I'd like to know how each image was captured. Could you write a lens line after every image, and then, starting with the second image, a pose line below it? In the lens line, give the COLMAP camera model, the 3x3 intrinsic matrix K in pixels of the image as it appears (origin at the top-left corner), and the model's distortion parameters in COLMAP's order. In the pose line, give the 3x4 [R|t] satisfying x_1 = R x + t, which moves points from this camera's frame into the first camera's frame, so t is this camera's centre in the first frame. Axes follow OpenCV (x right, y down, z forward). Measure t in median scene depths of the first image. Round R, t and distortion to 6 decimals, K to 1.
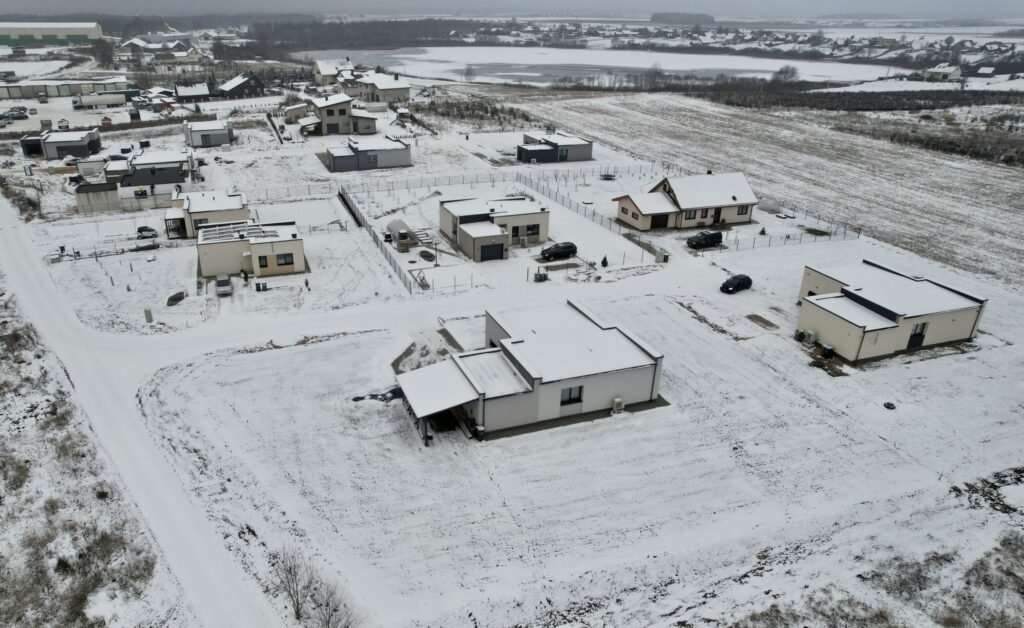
lens RADIAL K [[712.0, 0, 474.1], [0, 712.0, 342.0], [0, 0, 1]] dist [-0.086482, 0.086689]
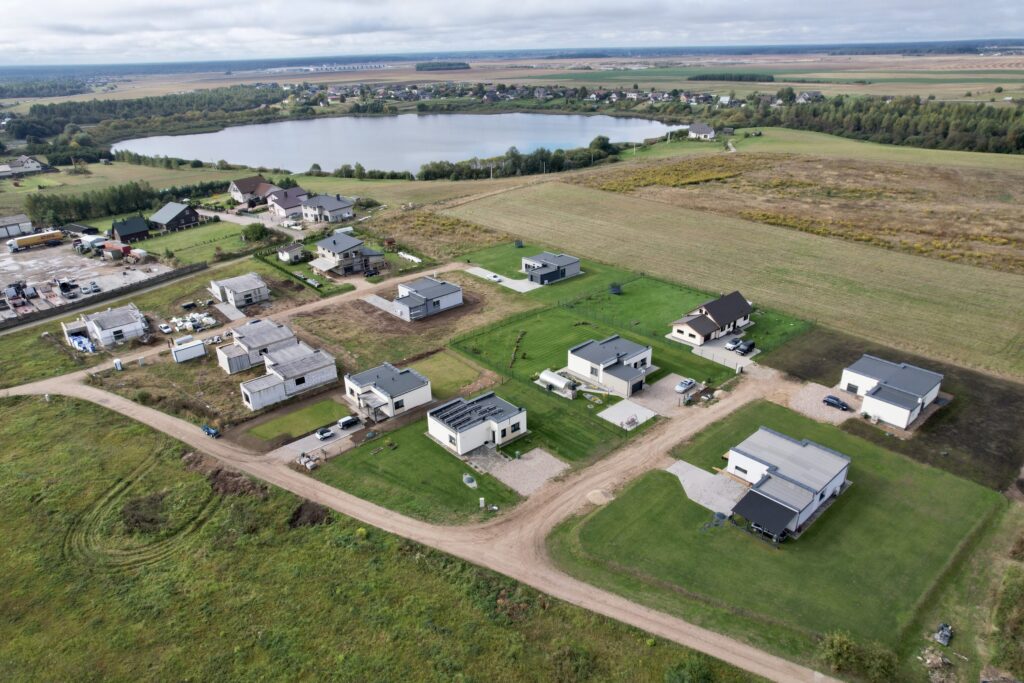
lens RADIAL K [[657.8, 0, 512.0], [0, 657.8, 341.5], [0, 0, 1]] dist [-0.082177, 0.075304]
pose [[0.926643, -0.179298, 0.330431, -0.496208], [0.187702, 0.982204, 0.006579, -0.216101], [-0.325731, 0.055927, 0.943807, -0.132086]]
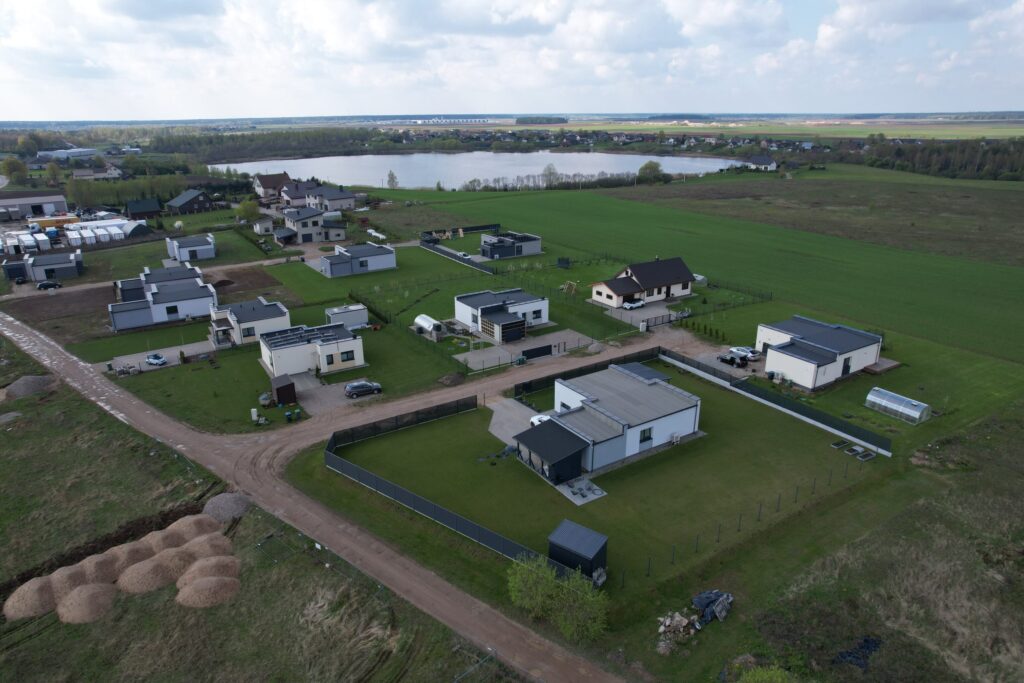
lens RADIAL K [[657.8, 0, 512.0], [0, 657.8, 341.5], [0, 0, 1]] dist [-0.082177, 0.075304]
pose [[0.974136, -0.087836, 0.208193, -0.171321], [0.109935, 0.989190, -0.097048, -0.003678], [-0.197418, 0.117426, 0.973261, -0.089343]]
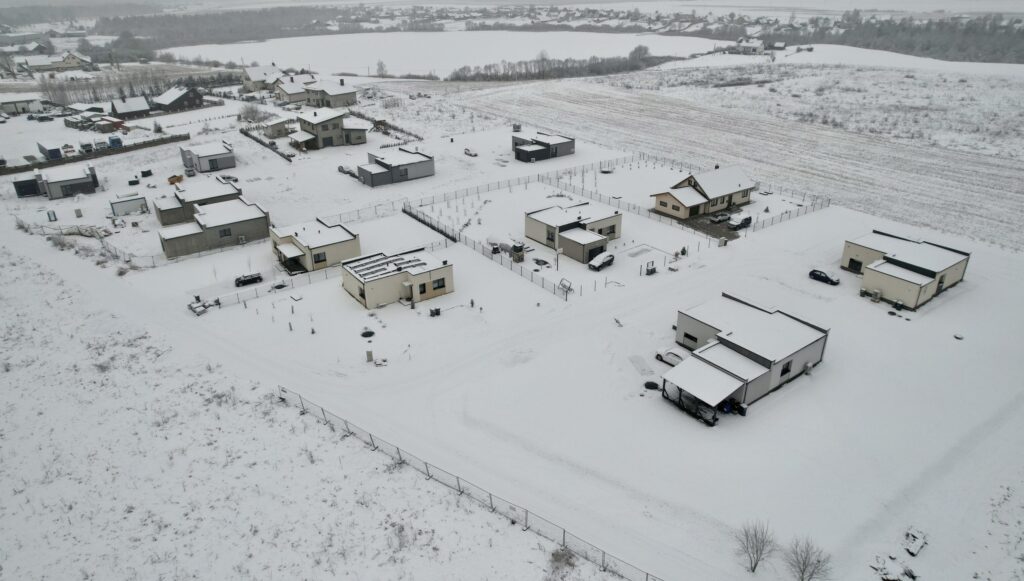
lens RADIAL K [[652.8, 0, 512.0], [0, 652.8, 290.5], [0, 0, 1]] dist [-0.082492, 0.078217]
pose [[0.957858, -0.138621, 0.251581, -0.319822], [0.139312, 0.990133, 0.015149, -0.080164], [-0.251198, 0.020538, 0.967718, -0.037686]]
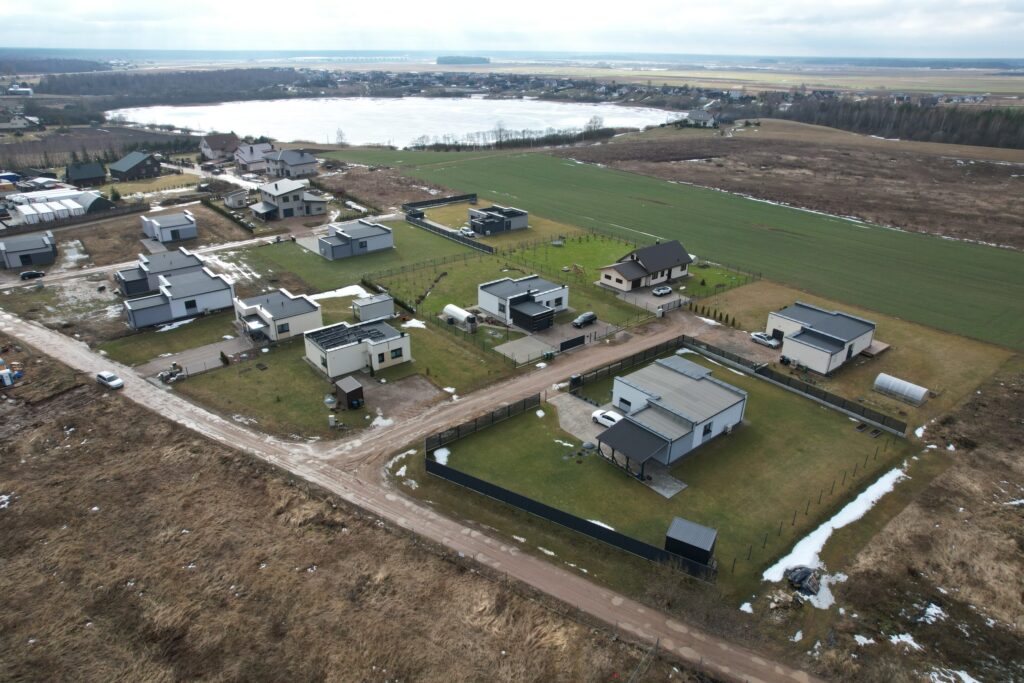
lens RADIAL K [[657.8, 0, 512.0], [0, 657.8, 341.5], [0, 0, 1]] dist [-0.082177, 0.075304]
pose [[0.940512, -0.135084, 0.311752, -0.327422], [0.141348, 0.989957, 0.002525, -0.084722], [-0.308962, 0.041691, 0.950160, -0.108844]]
